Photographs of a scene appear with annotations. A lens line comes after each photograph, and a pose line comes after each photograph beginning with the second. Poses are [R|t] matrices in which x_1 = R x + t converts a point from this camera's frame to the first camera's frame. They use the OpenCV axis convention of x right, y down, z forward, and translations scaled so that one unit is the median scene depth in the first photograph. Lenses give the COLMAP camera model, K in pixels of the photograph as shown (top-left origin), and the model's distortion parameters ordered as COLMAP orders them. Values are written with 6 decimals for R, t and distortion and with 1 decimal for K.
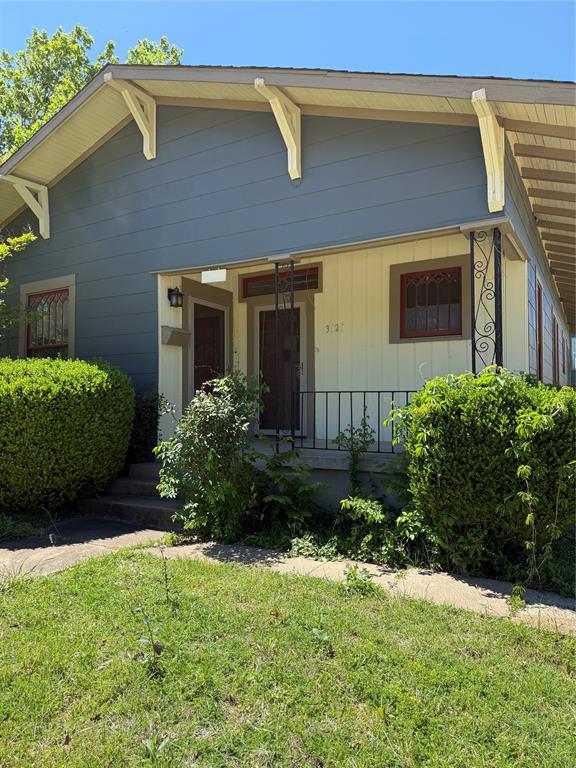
lens RADIAL K [[523.4, 0, 286.4], [0, 523.4, 384.2], [0, 0, 1]] dist [0.093218, -0.145889]
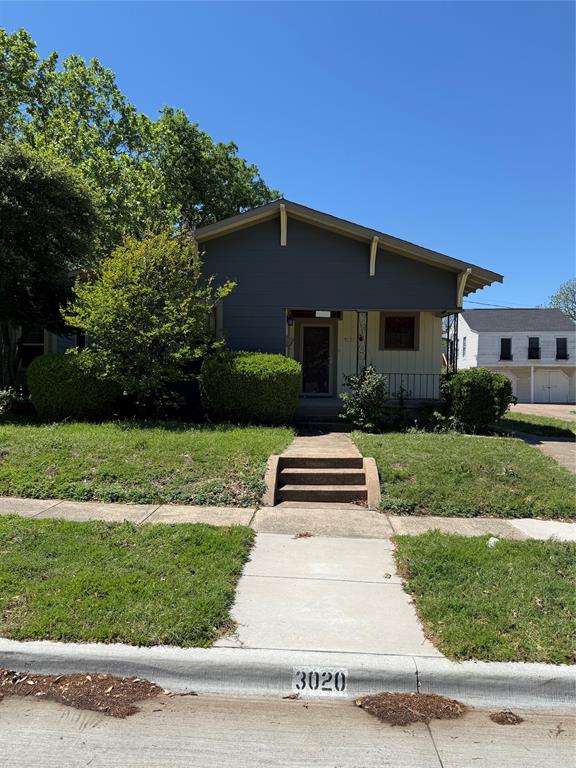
lens RADIAL K [[523.4, 0, 286.4], [0, 523.4, 384.2], [0, 0, 1]] dist [0.093218, -0.145889]
pose [[0.881520, 0.017323, 0.471829, -1.319860], [-0.037352, 0.998753, 0.033115, 0.001049], [-0.470667, -0.046816, 0.881068, -0.770849]]
